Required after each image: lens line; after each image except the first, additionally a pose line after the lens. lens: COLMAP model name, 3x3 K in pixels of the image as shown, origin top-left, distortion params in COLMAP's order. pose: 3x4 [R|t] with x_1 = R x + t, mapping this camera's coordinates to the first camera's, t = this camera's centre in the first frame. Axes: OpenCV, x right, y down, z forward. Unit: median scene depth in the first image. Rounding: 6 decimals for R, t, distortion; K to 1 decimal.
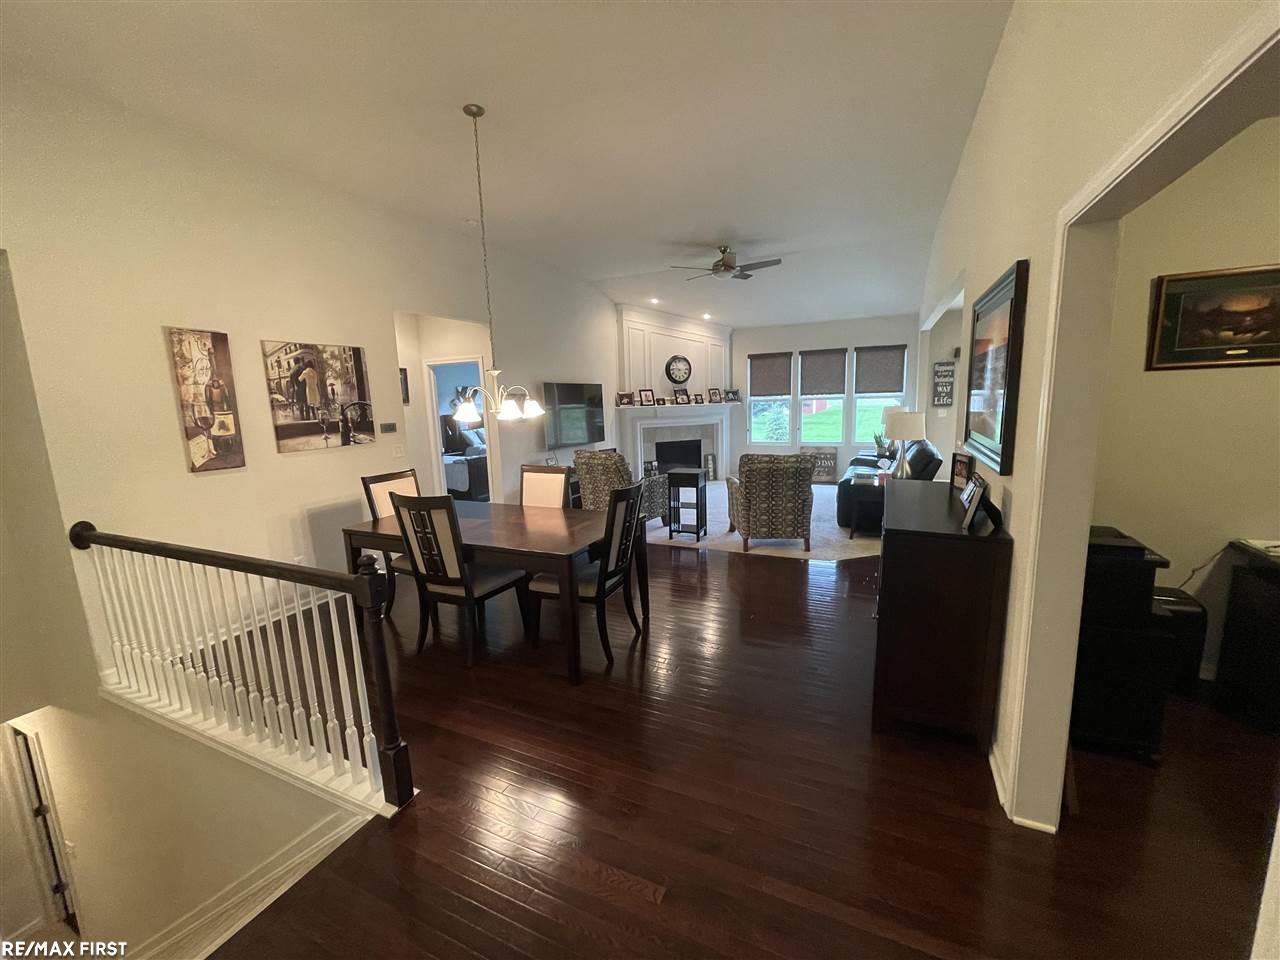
lens RADIAL K [[514.4, 0, 637.3], [0, 514.4, 482.4], [0, 0, 1]] dist [-0.005798, 0.002541]
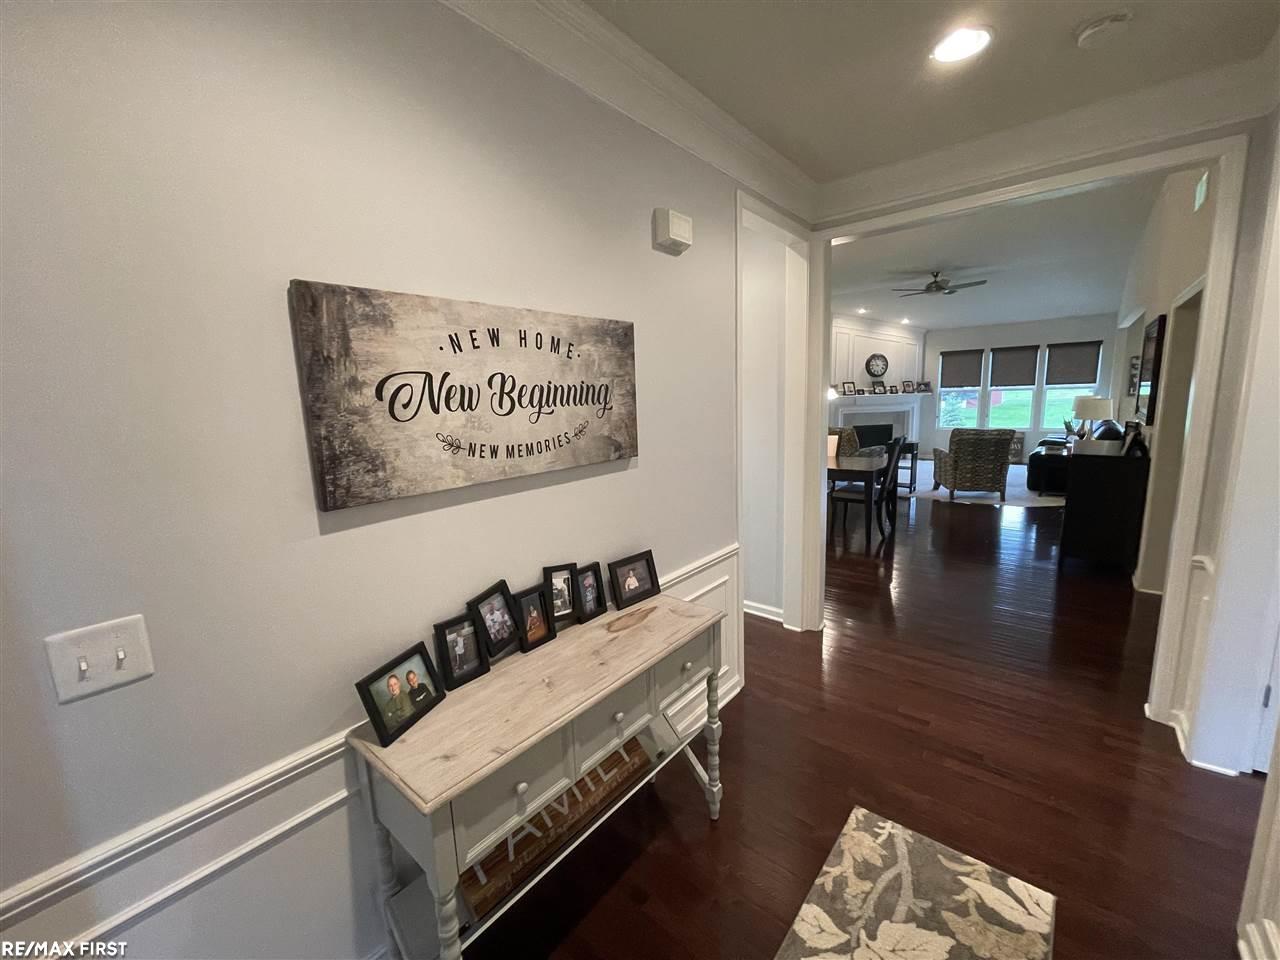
lens RADIAL K [[514.4, 0, 639.1], [0, 514.4, 479.4], [0, 0, 1]] dist [-0.005798, 0.002541]
pose [[0.967182, 0.042103, -0.250572, -0.152260], [-0.039994, 0.999109, 0.013507, 0.055808], [0.250918, -0.003042, 0.968004, -0.321437]]
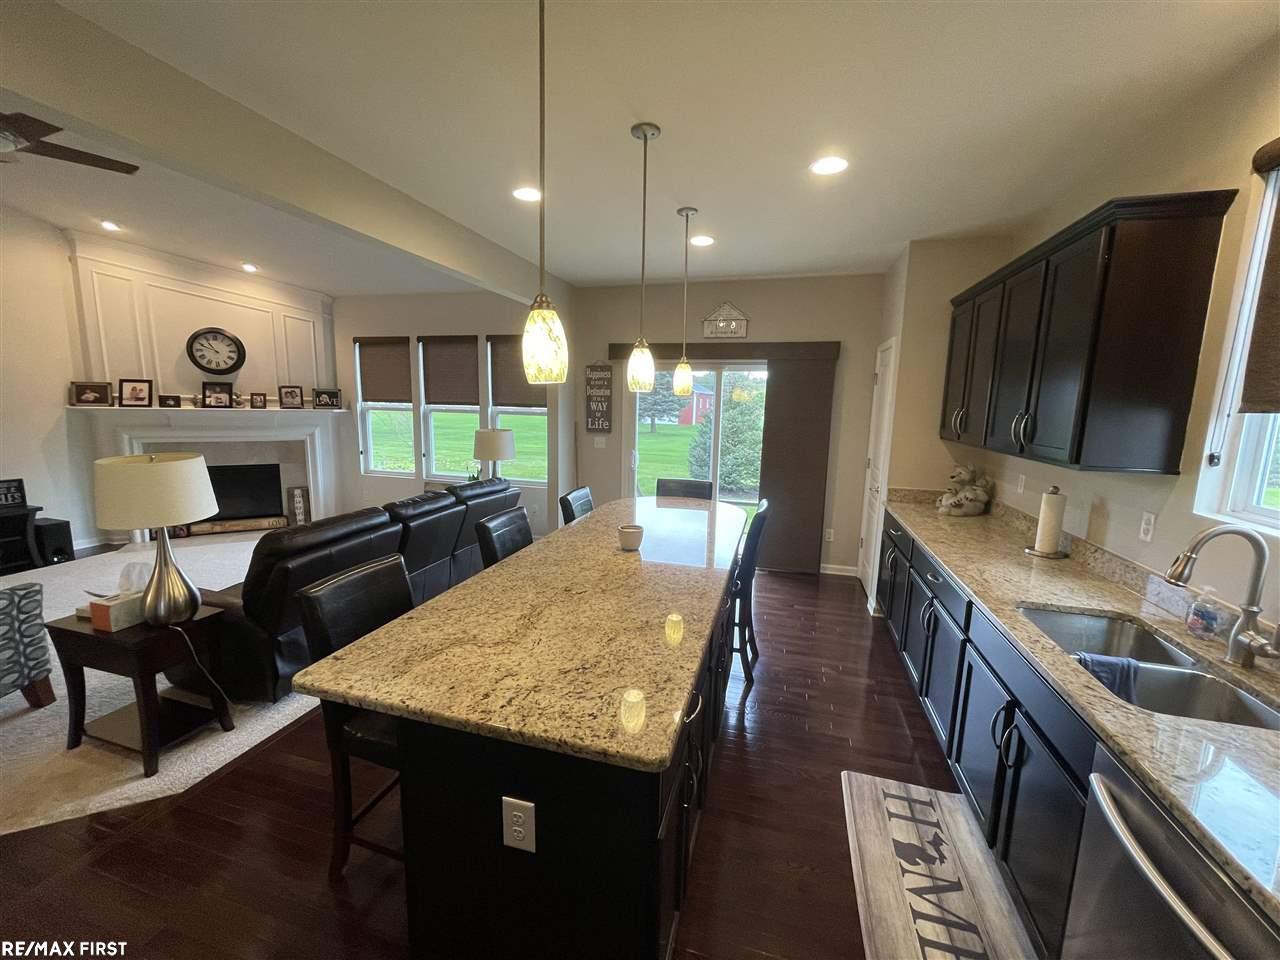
lens RADIAL K [[514.4, 0, 637.7], [0, 514.4, 483.3], [0, 0, 1]] dist [-0.005798, 0.002541]
pose [[0.985799, 0.031367, 0.164975, 0.503410], [-0.030605, 0.999506, -0.007161, -0.074682], [-0.165118, 0.002010, 0.986272, 0.319398]]
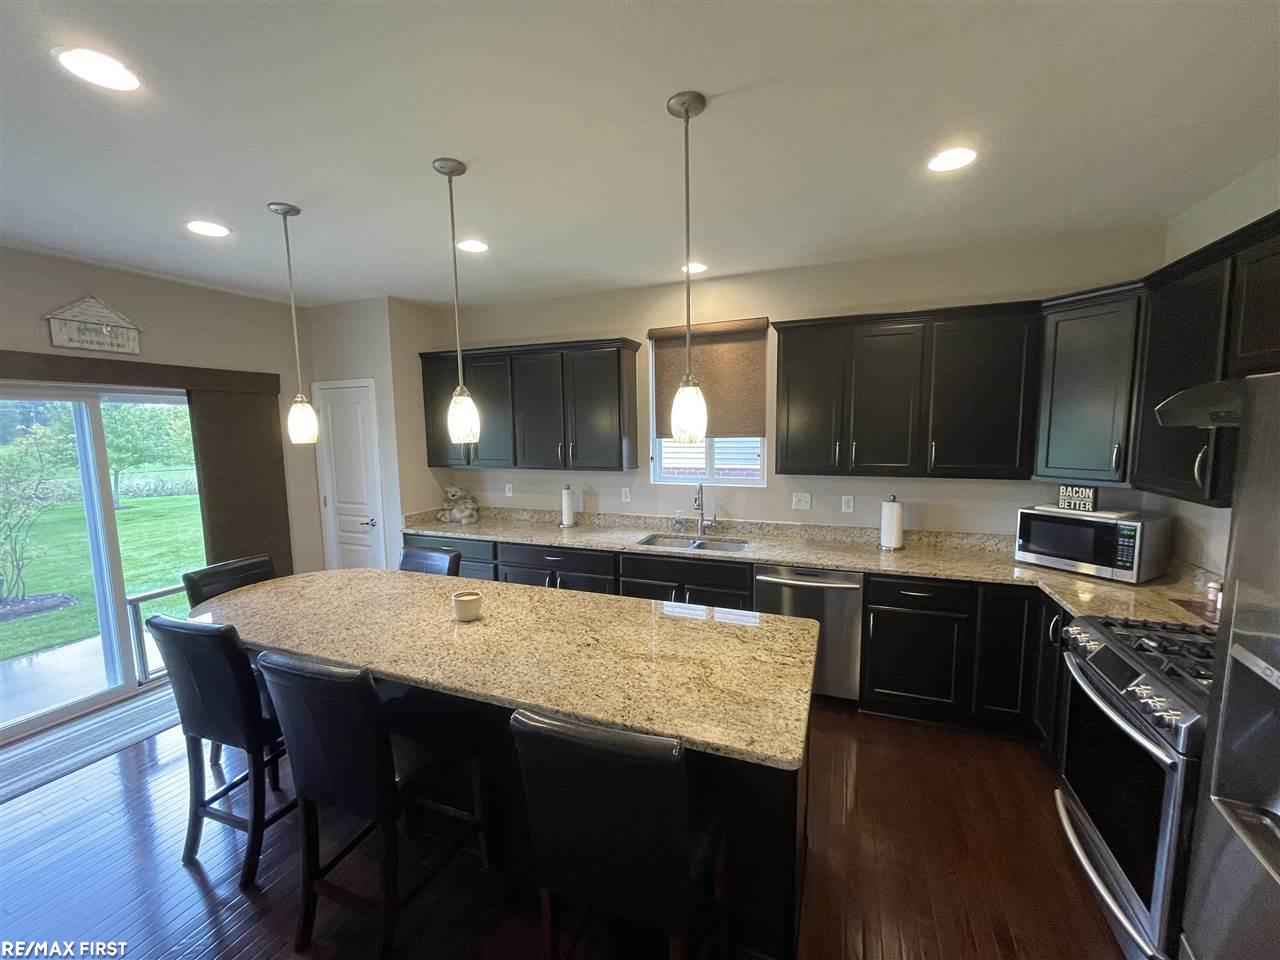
lens RADIAL K [[514.4, 0, 638.4], [0, 514.4, 483.1], [0, 0, 1]] dist [-0.005798, 0.002541]
pose [[-0.052041, -0.073662, 0.995925, 0.297895], [0.177779, 0.980663, 0.081823, -0.111212], [-0.982694, 0.181312, -0.037939, 0.515084]]
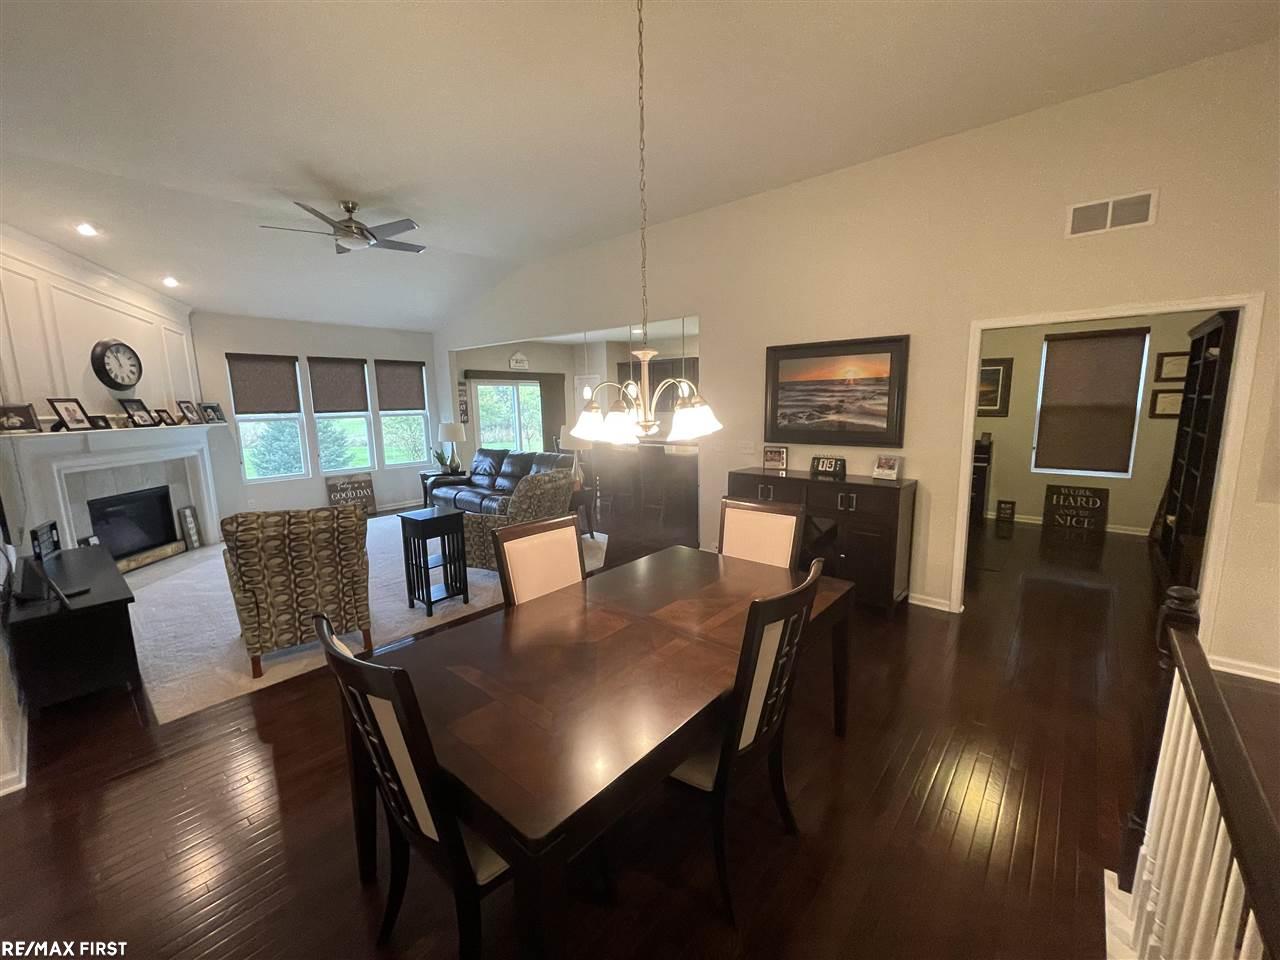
lens RADIAL K [[514.4, 0, 638.0], [0, 514.4, 482.3], [0, 0, 1]] dist [-0.005798, 0.002541]
pose [[0.271472, -0.121546, 0.954740, -0.324636], [0.164309, 0.983284, 0.078460, -0.047560], [-0.948317, 0.135573, 0.286905, 0.336047]]
